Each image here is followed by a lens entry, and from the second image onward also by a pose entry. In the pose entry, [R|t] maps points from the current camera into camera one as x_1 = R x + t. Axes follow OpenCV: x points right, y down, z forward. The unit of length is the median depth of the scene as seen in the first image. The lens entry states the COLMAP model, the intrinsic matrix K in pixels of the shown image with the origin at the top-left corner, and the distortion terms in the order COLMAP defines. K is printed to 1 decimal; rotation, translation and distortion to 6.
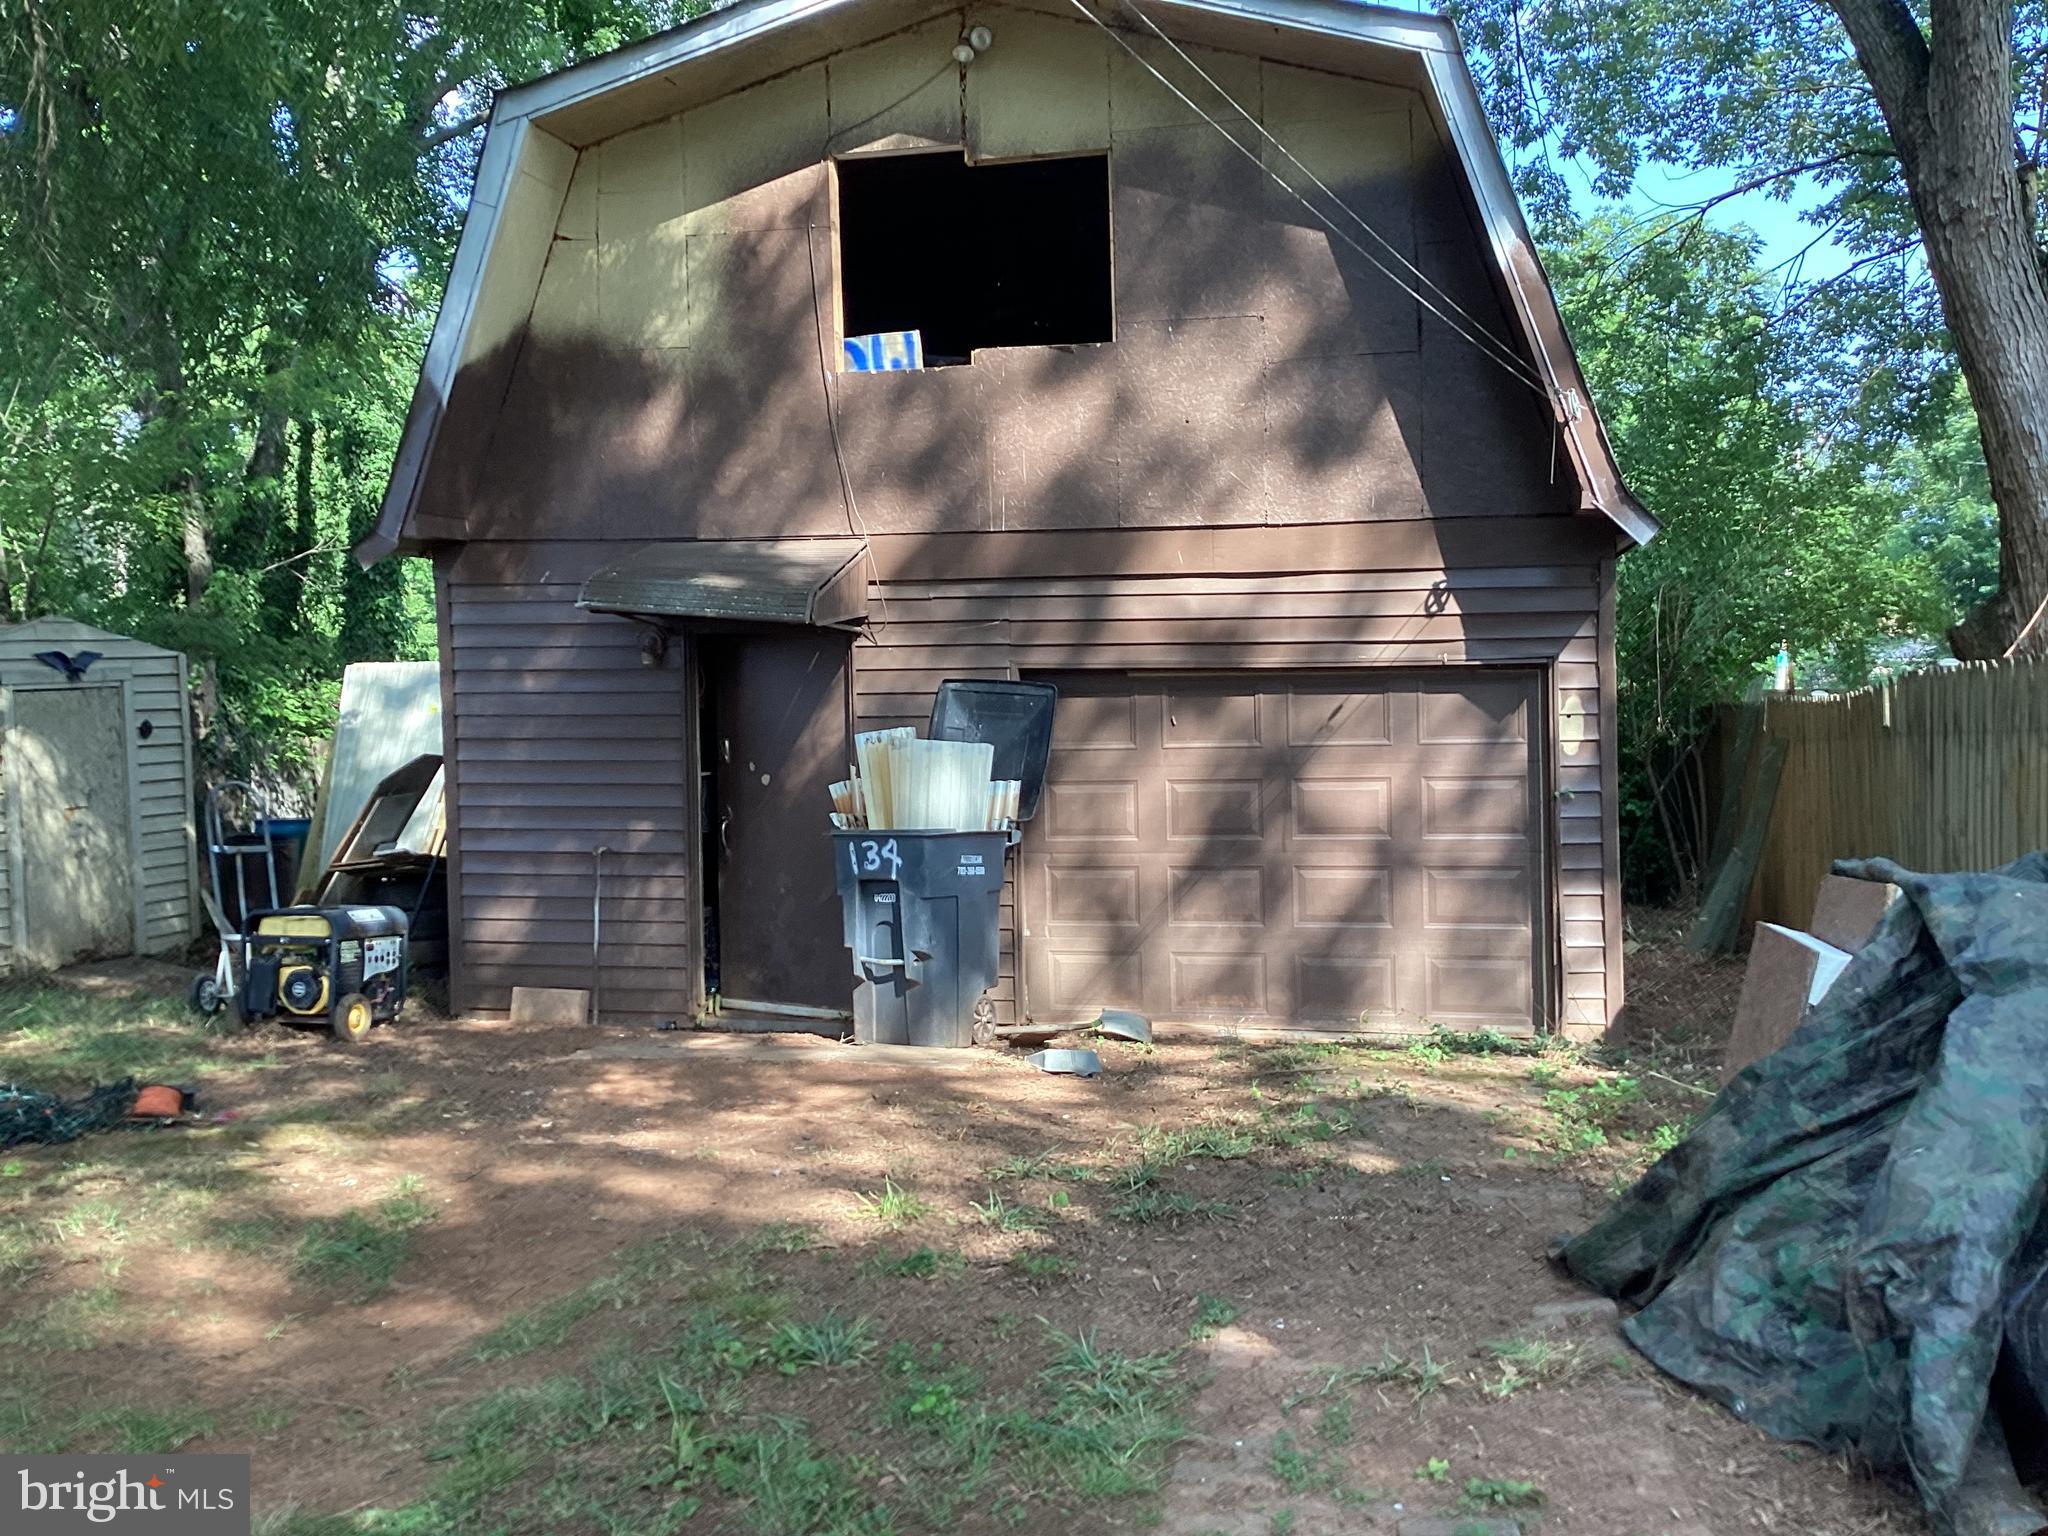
lens RADIAL K [[1846.5, 0, 1009.3], [0, 1846.5, 833.7], [0, 0, 1]] dist [0.097226, -0.177677]
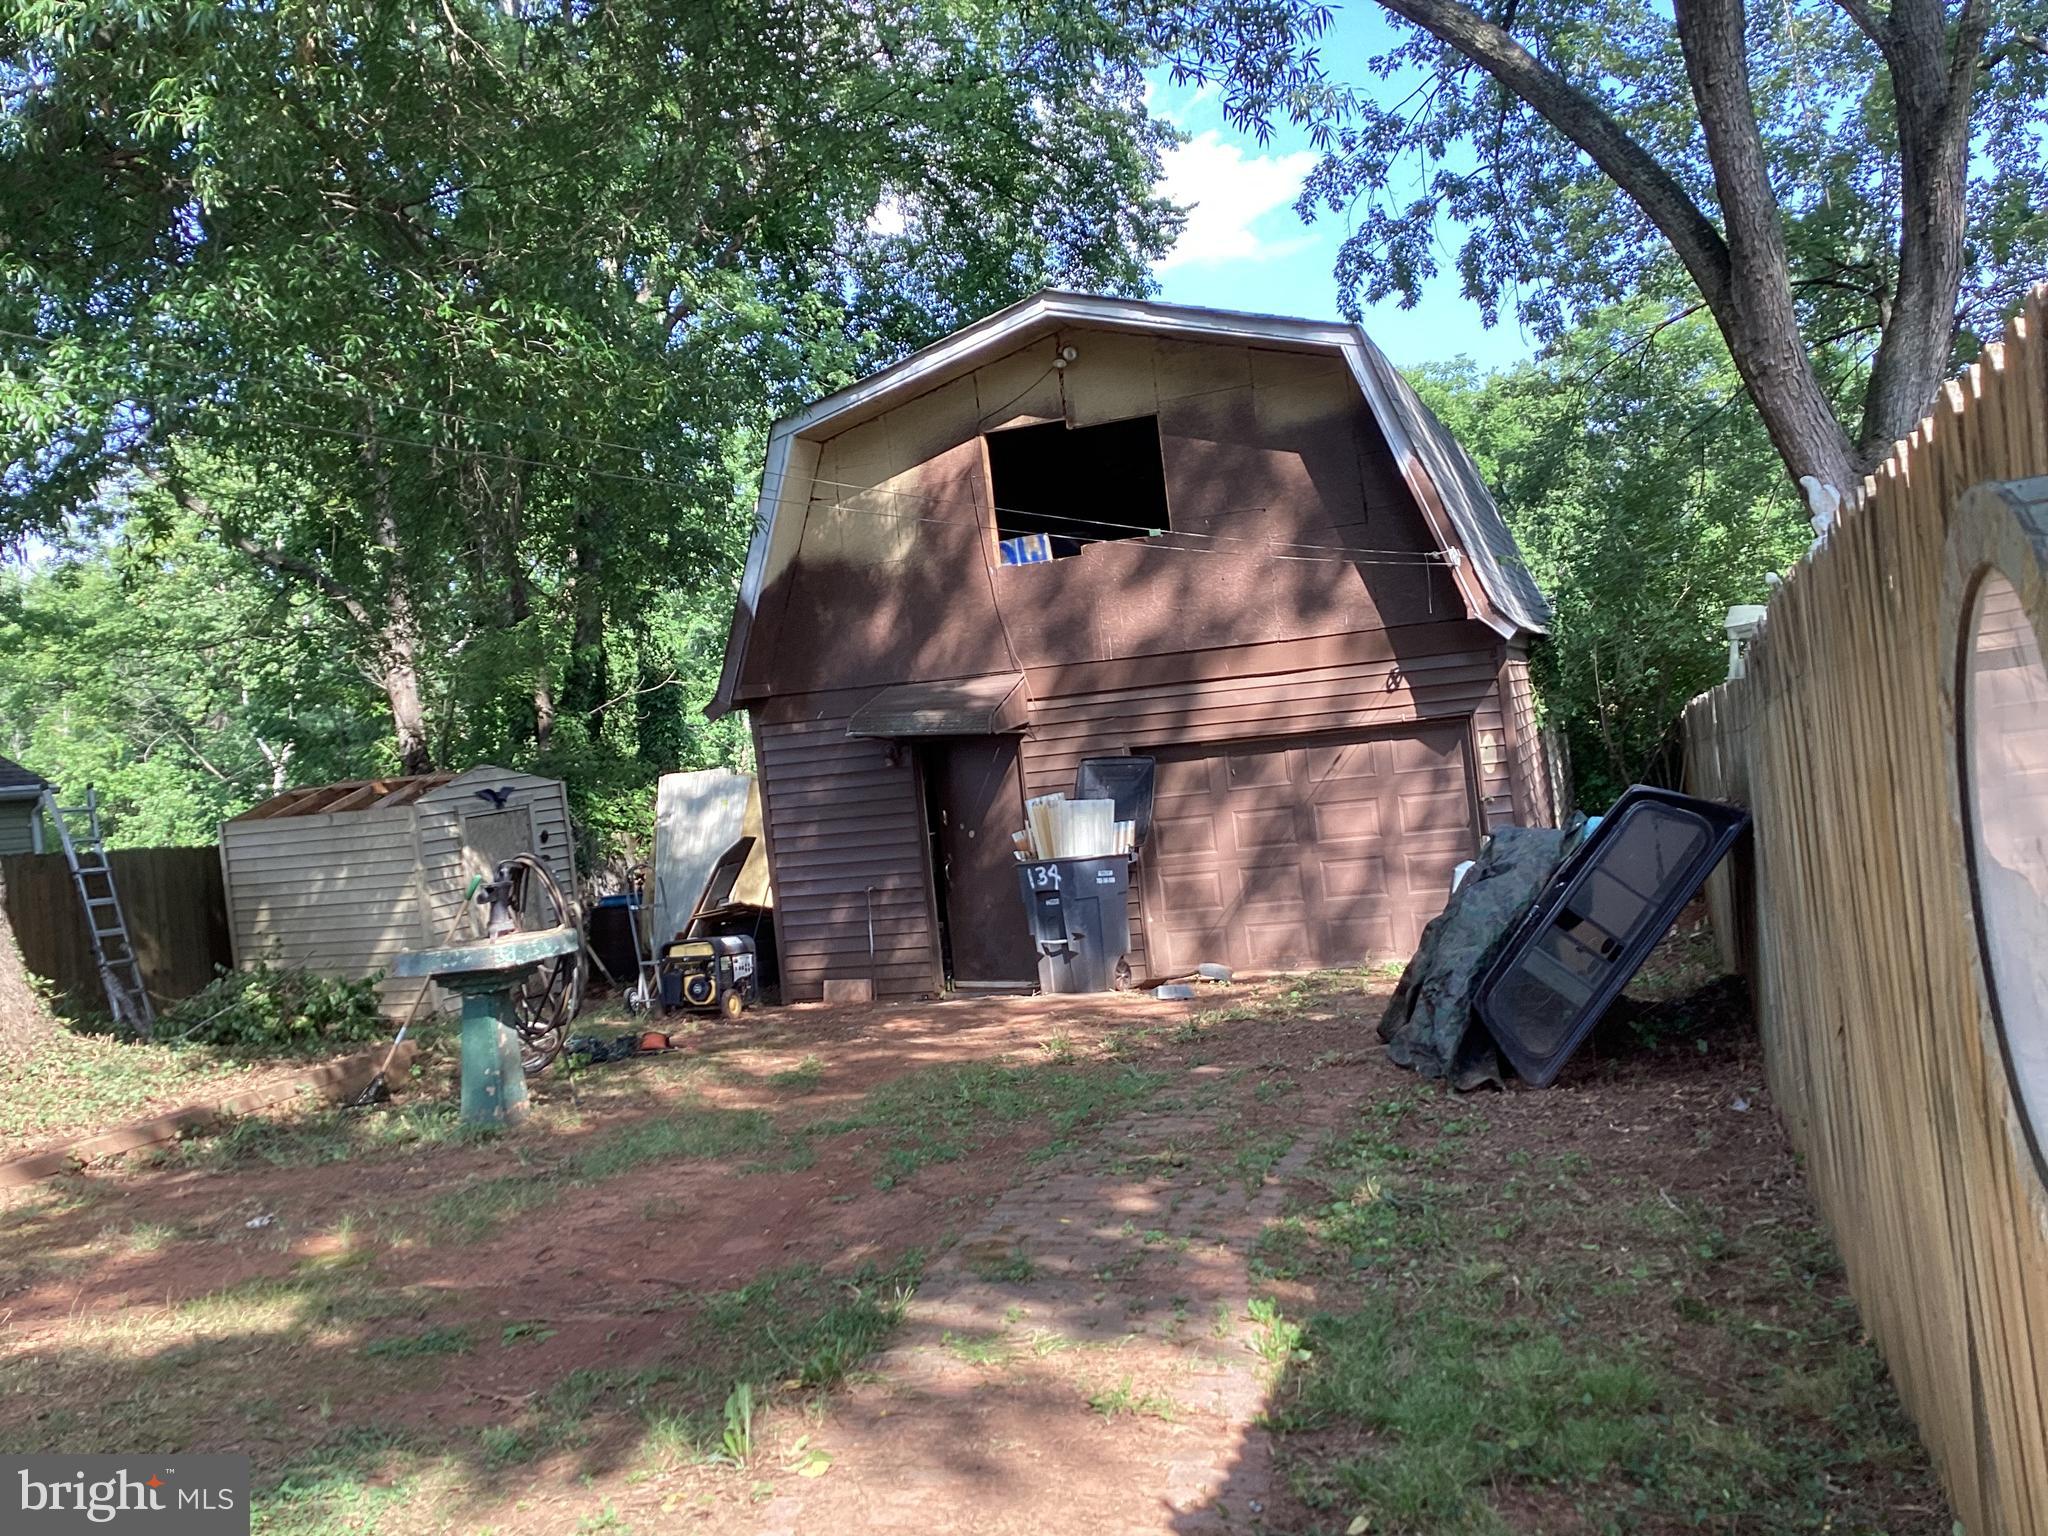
lens RADIAL K [[1846.5, 0, 979.7], [0, 1846.5, 821.8], [0, 0, 1]] dist [0.097226, -0.177677]
pose [[0.988437, -0.086850, -0.124297, 0.069181], [0.082924, 0.995890, -0.036425, 0.017755], [0.126950, 0.025697, 0.991576, -0.544846]]
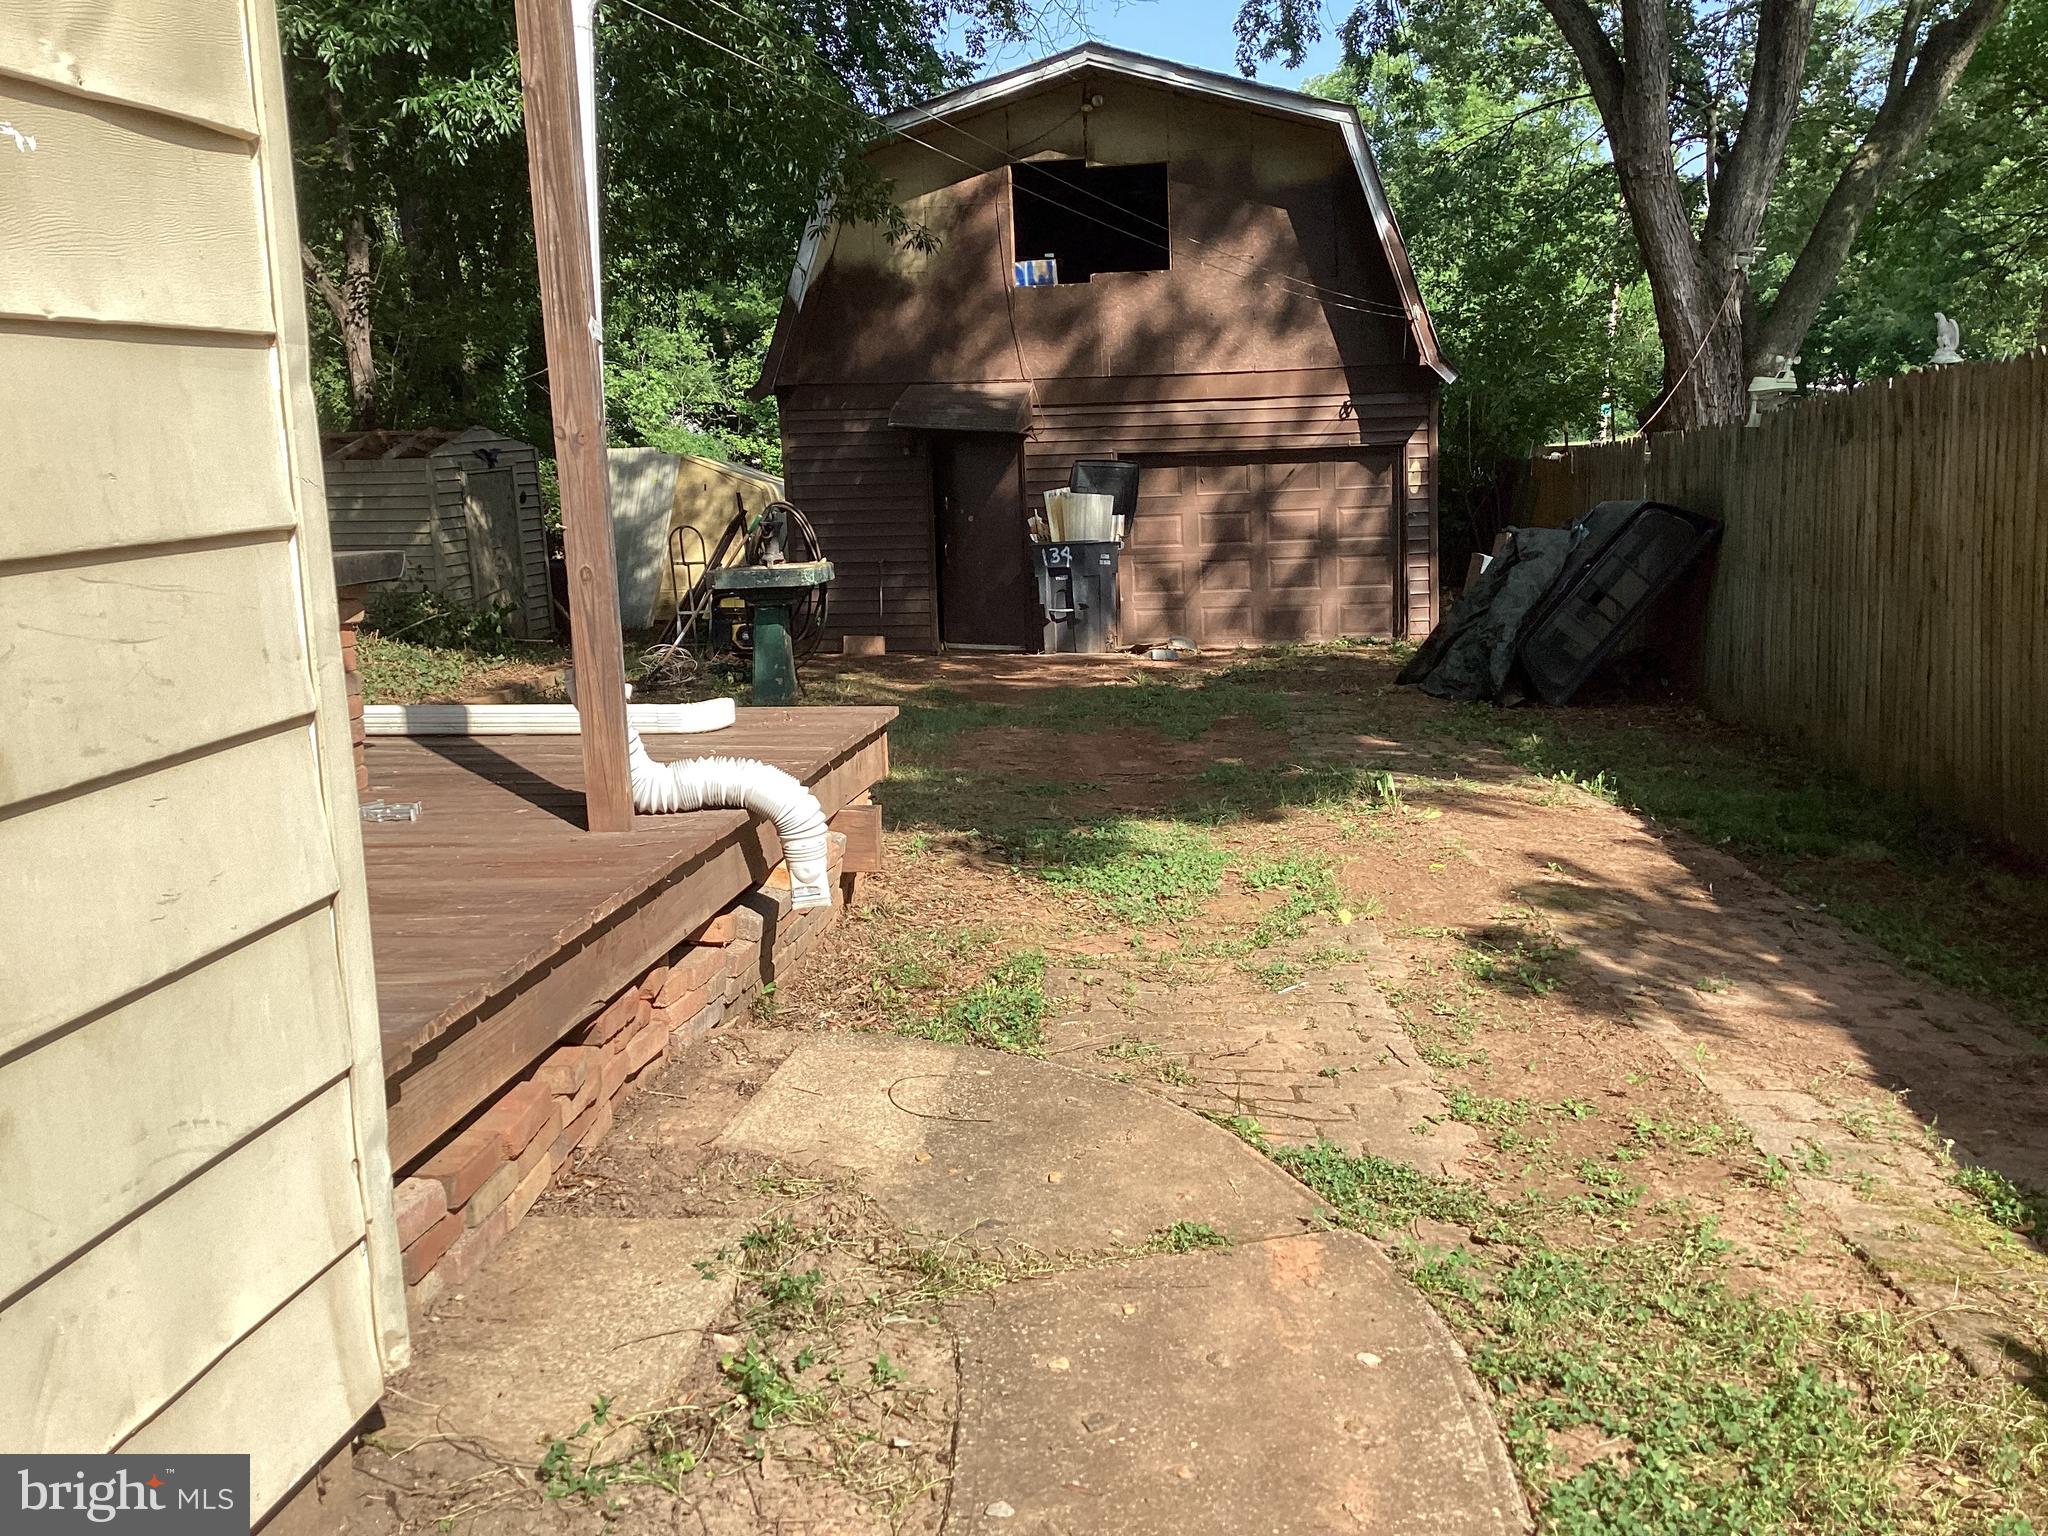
lens RADIAL K [[1846.5, 0, 955.3], [0, 1846.5, 830.0], [0, 0, 1]] dist [0.097226, -0.177677]
pose [[0.998896, -0.028825, 0.037105, -0.239849], [0.023806, 0.991326, 0.129252, 0.040928], [-0.040509, -0.128226, 0.990917, -0.882161]]
